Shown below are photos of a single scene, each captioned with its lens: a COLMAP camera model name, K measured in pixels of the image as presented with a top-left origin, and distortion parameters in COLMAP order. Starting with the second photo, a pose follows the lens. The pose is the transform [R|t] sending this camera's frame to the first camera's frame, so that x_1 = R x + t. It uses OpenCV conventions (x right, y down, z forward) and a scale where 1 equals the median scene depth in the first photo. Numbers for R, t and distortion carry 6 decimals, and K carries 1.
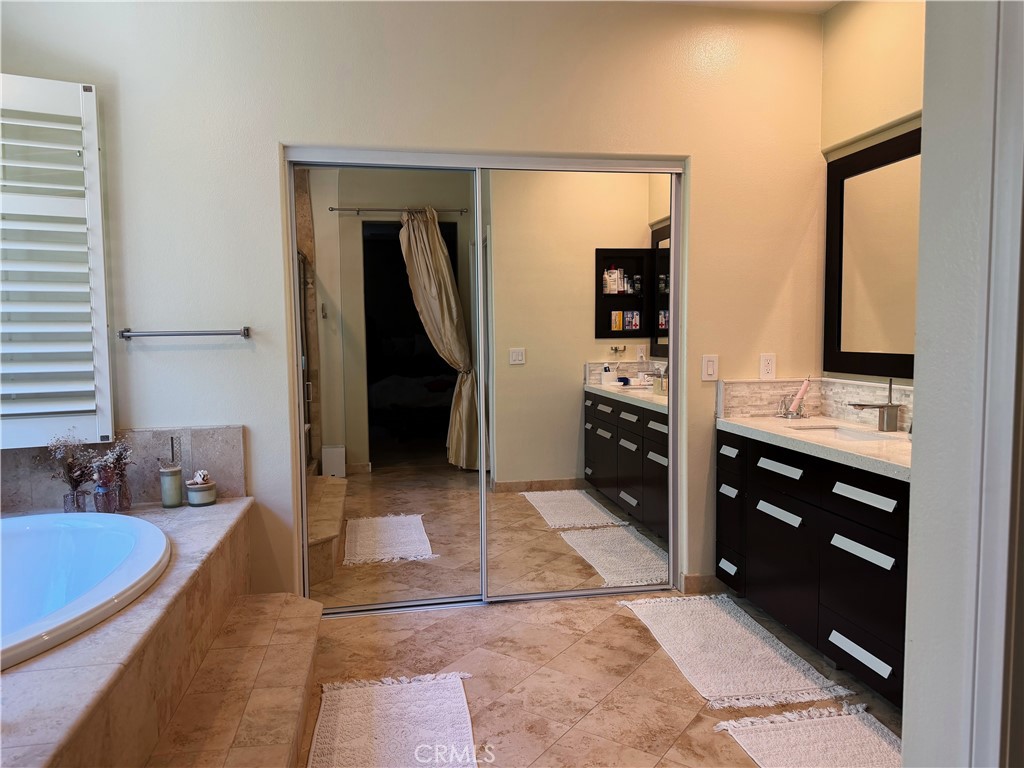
lens RADIAL K [[734.7, 0, 519.3], [0, 734.7, 372.5], [0, 0, 1]] dist [0.091629, -0.089772]
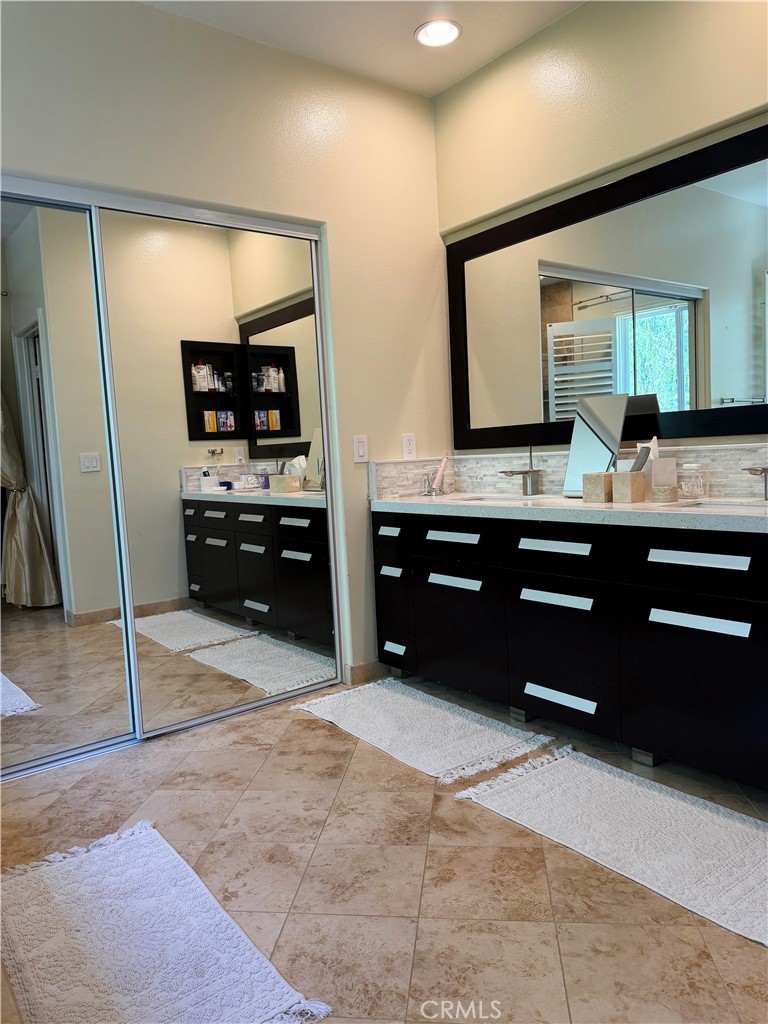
lens RADIAL K [[734.7, 0, 377.2], [0, 734.7, 506.7], [0, 0, 1]] dist [0.091629, -0.089772]
pose [[0.893580, -0.068087, 0.443711, -0.152809], [0.068617, 0.997532, 0.014882, 0.056982], [-0.443629, 0.017148, 0.896046, 0.136381]]
